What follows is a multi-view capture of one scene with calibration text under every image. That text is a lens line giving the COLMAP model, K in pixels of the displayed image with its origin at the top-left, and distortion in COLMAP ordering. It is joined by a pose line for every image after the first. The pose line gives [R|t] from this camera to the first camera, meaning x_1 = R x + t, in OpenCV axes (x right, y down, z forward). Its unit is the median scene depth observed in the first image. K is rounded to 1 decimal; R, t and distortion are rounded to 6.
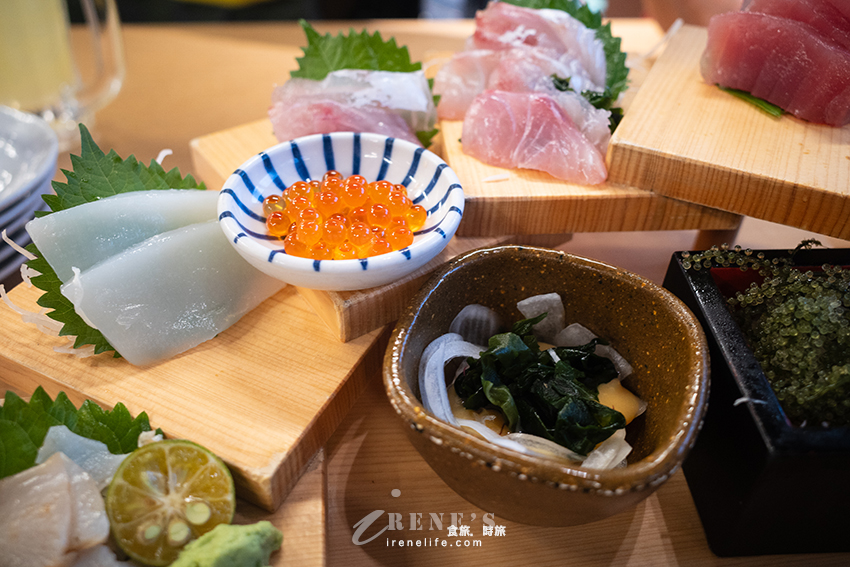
lens RADIAL K [[688.7, 0, 425.0], [0, 688.7, 283.5], [0, 0, 1]] dist [-0.005119, 0.009464]
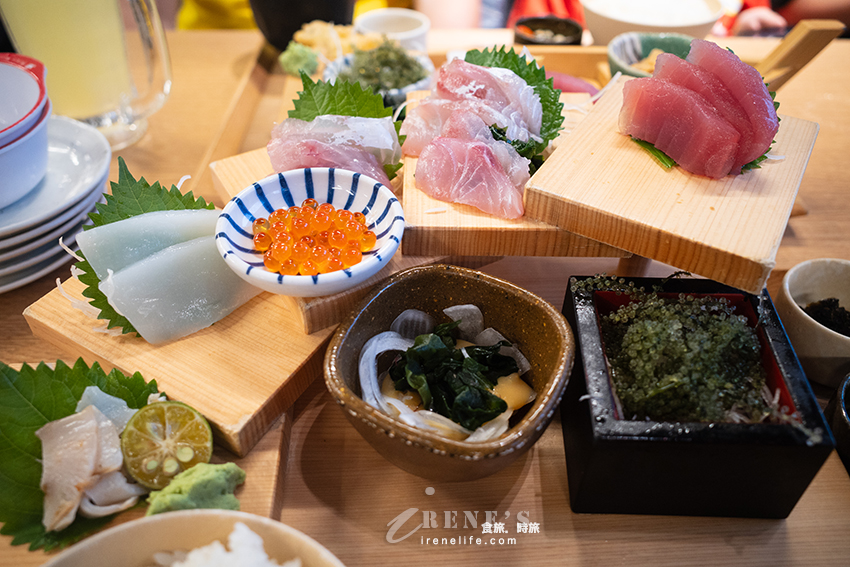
lens RADIAL K [[661.7, 0, 425.0], [0, 661.7, 283.5], [0, 0, 1]] dist [0.001848, -0.003695]
pose [[0.996766, 0.047633, -0.064724, 0.186259], [-0.045092, 0.998175, 0.040171, -0.073341], [0.066519, -0.037122, 0.997094, -0.245595]]
